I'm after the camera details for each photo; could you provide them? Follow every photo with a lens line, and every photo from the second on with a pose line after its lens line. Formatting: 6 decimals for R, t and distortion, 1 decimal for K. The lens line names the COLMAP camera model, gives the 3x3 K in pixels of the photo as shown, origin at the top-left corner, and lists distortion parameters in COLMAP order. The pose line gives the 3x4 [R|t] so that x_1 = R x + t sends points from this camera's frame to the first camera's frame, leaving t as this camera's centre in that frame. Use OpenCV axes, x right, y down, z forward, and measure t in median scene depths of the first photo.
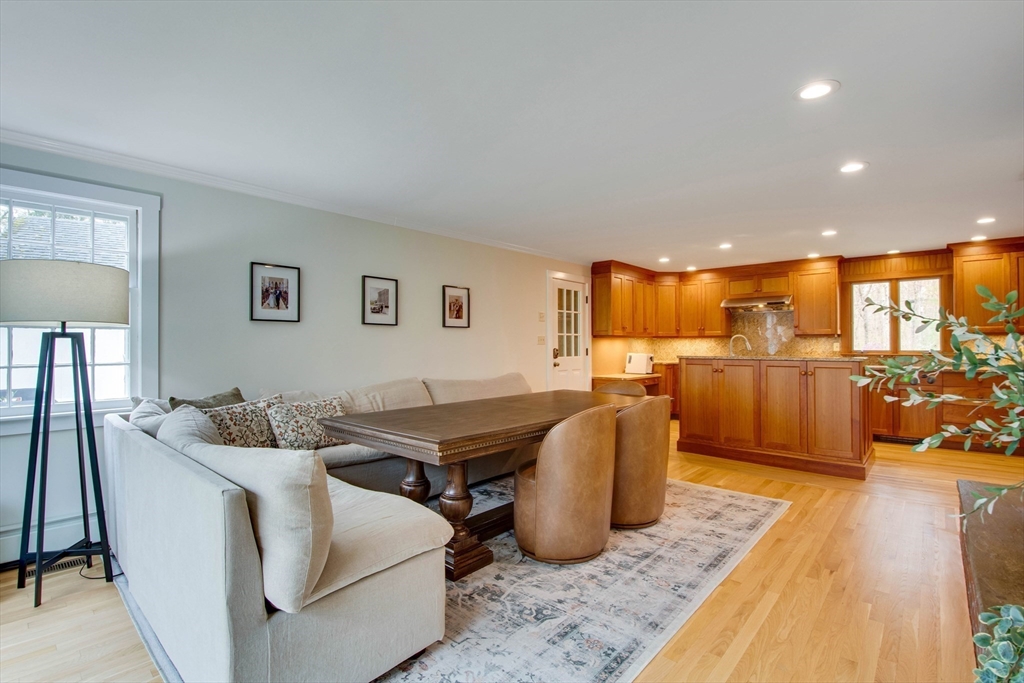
lens RADIAL K [[471.6, 0, 512.0], [0, 471.6, 341.5], [0, 0, 1]] dist [0.019391, -0.027203]
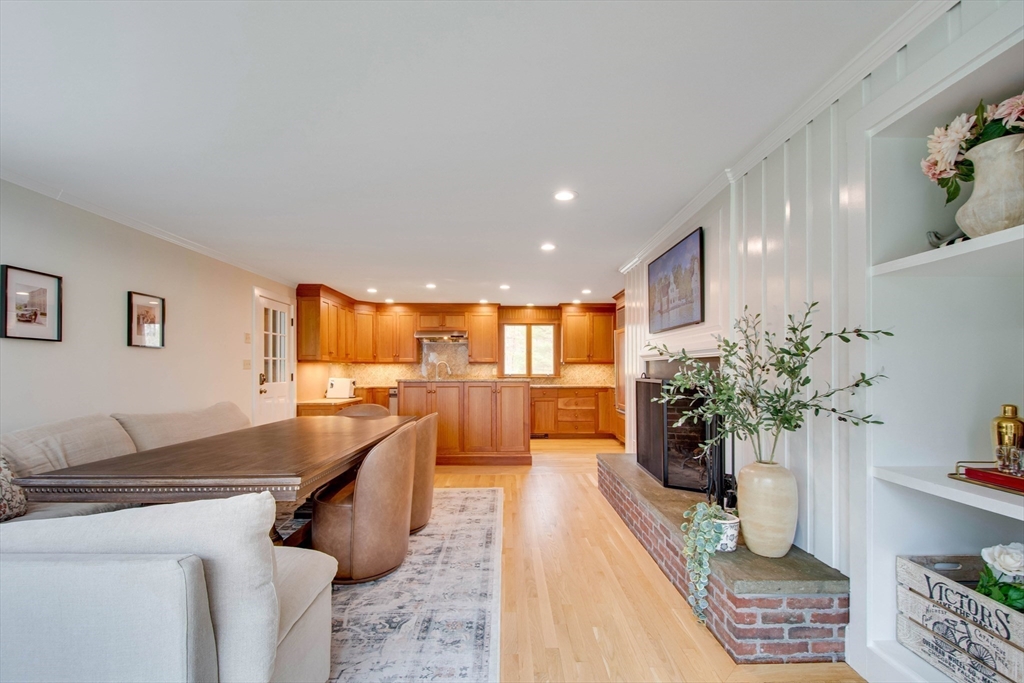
lens RADIAL K [[453.0, 0, 516.8], [0, 453.0, 369.0], [0, 0, 1]] dist [0.029993, -0.023552]
pose [[0.731711, 0.002539, 0.681610, -0.200880], [-0.004941, 0.999987, 0.001579, 0.002669], [-0.681597, -0.004523, 0.731714, 0.031732]]
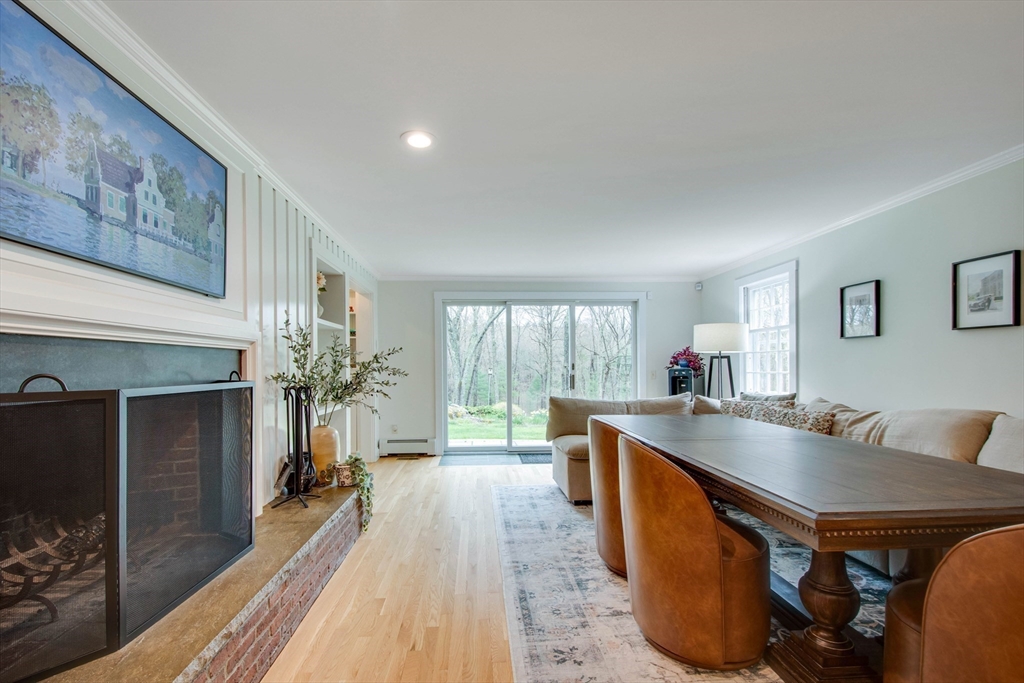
lens RADIAL K [[457.7, 0, 505.4], [0, 457.7, 377.6], [0, 0, 1]] dist [-0.000567, -0.008398]
pose [[-0.704475, 0.026180, -0.709246, 0.608080], [0.013607, 0.999634, 0.023384, 0.009889], [0.709599, 0.006823, -0.704573, 0.909275]]
